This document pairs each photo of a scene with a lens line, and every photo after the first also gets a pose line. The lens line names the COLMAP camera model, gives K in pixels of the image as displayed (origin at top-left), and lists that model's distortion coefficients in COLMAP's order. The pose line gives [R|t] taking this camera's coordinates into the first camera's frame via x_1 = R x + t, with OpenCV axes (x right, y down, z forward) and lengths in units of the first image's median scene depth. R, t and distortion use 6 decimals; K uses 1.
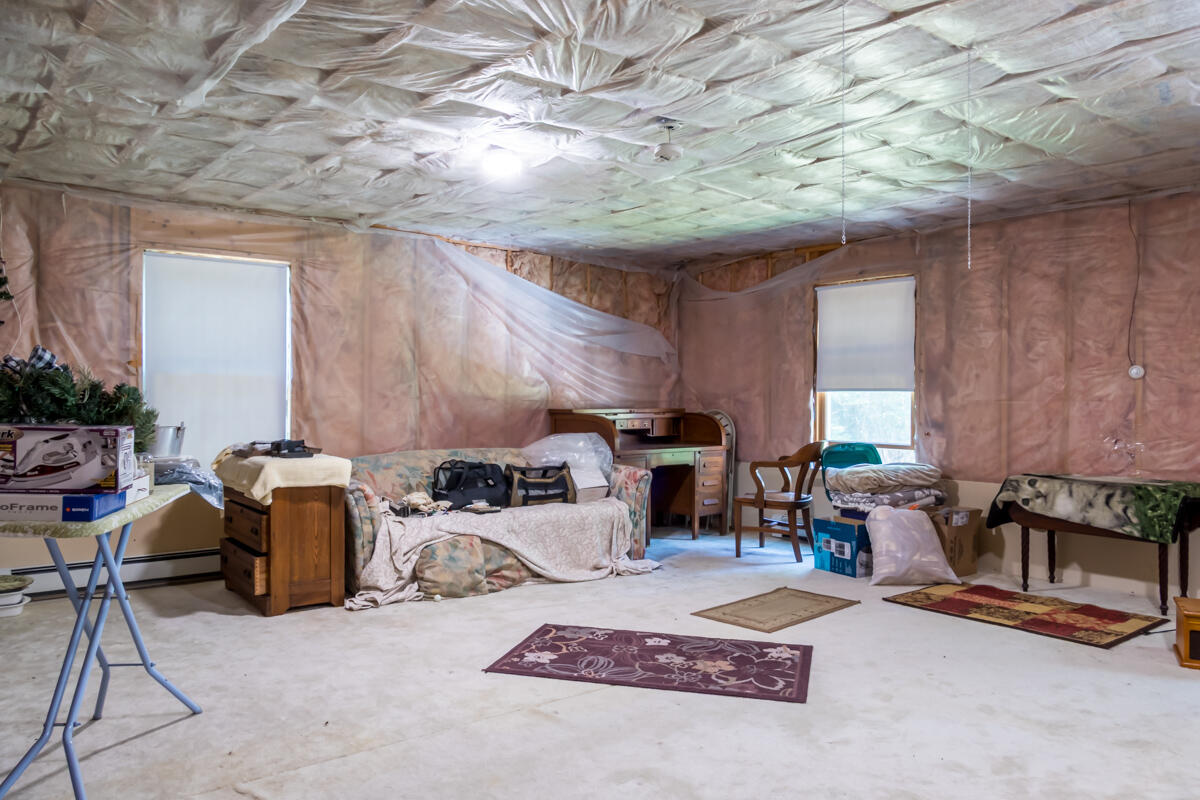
lens RADIAL K [[892.5, 0, 596.3], [0, 892.5, 396.8], [0, 0, 1]] dist [-0.008887, -0.000945]
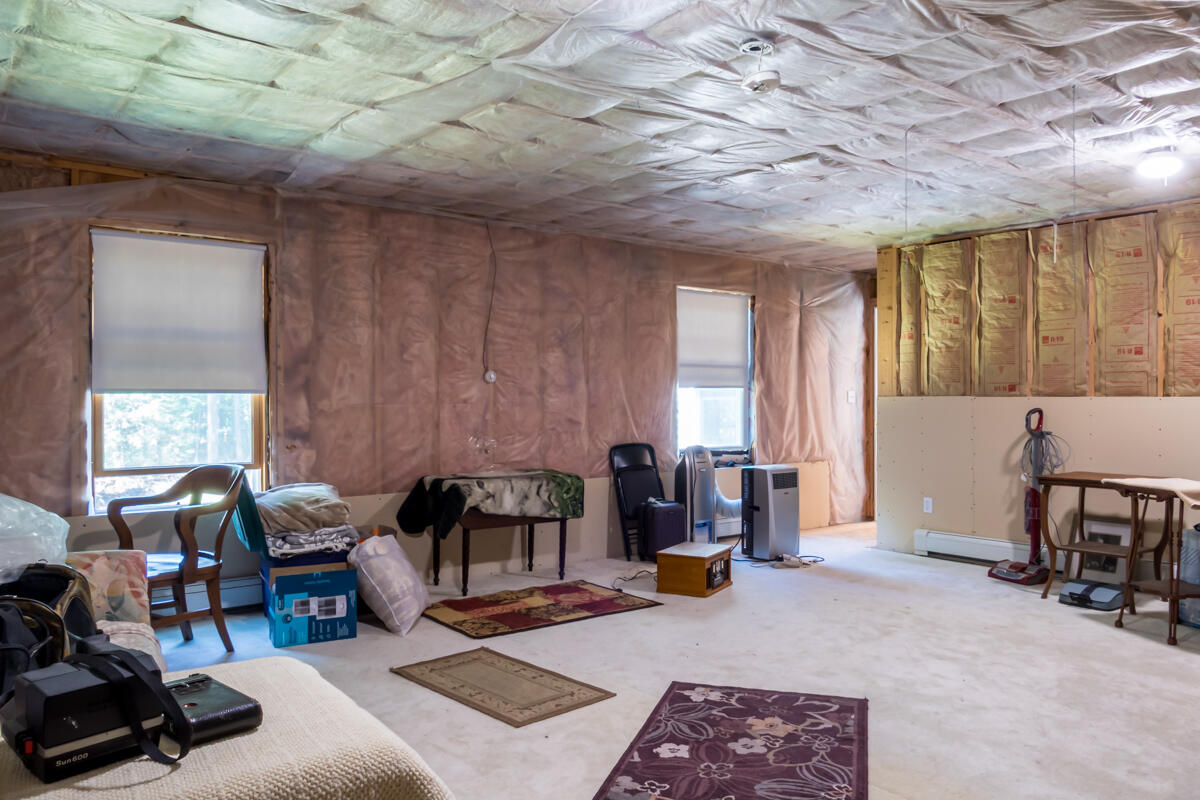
lens RADIAL K [[892.5, 0, 596.3], [0, 892.5, 396.8], [0, 0, 1]] dist [-0.008887, -0.000945]
pose [[-0.006720, -0.003865, 0.999970, -0.538532], [0.003980, 0.999985, 0.003891, -0.006618], [-0.999969, 0.004006, -0.006705, 0.902878]]
